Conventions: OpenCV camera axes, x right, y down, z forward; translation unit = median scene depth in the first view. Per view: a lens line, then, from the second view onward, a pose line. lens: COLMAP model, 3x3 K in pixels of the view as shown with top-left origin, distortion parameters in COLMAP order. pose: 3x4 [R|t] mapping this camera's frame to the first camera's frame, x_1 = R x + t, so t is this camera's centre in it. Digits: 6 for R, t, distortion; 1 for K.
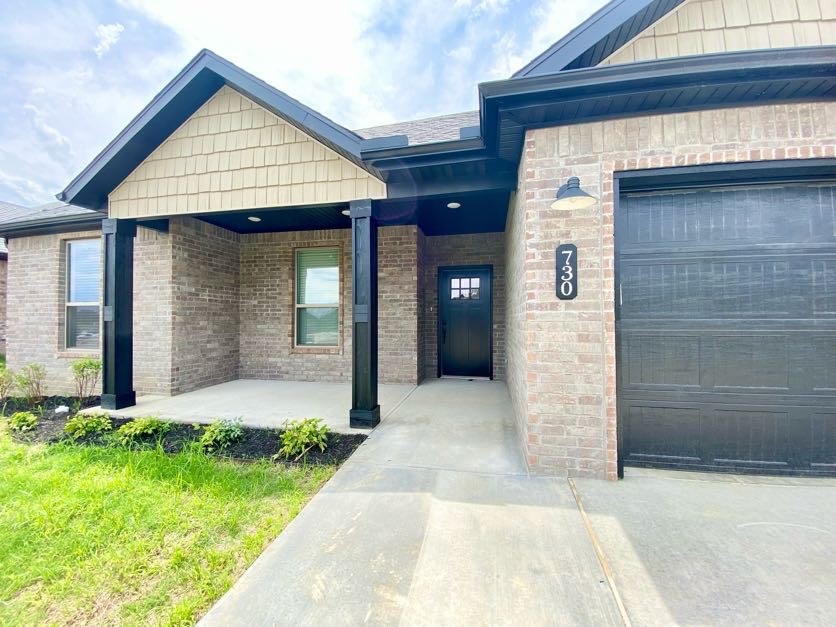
lens RADIAL K [[338.6, 0, 416.4], [0, 338.6, 316.2], [0, 0, 1]] dist [0.020579, -0.020731]
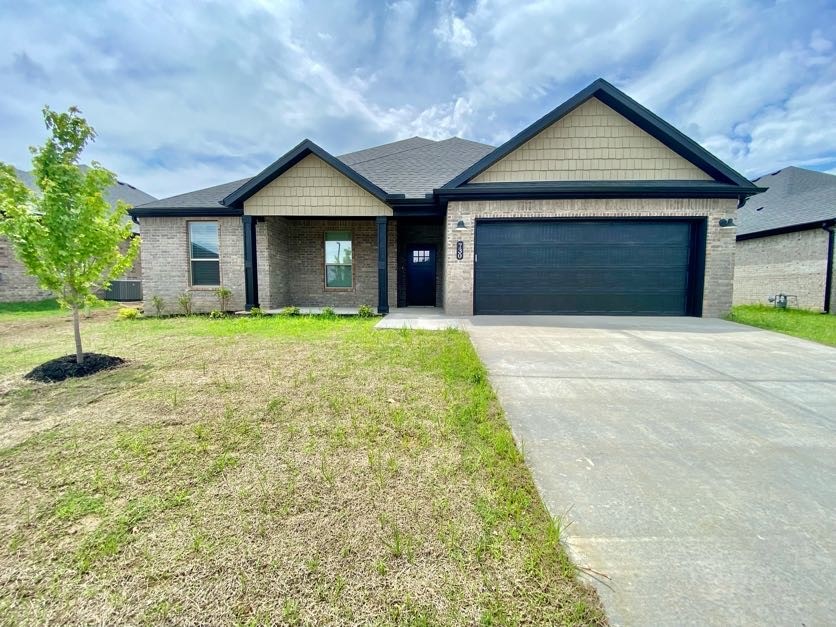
lens RADIAL K [[338.6, 0, 416.4], [0, 338.6, 316.2], [0, 0, 1]] dist [0.020579, -0.020731]
pose [[0.985115, -0.005999, 0.171793, -0.455938], [-0.008600, 0.996419, 0.084108, 0.199271], [-0.171682, -0.084334, 0.981536, -1.898486]]
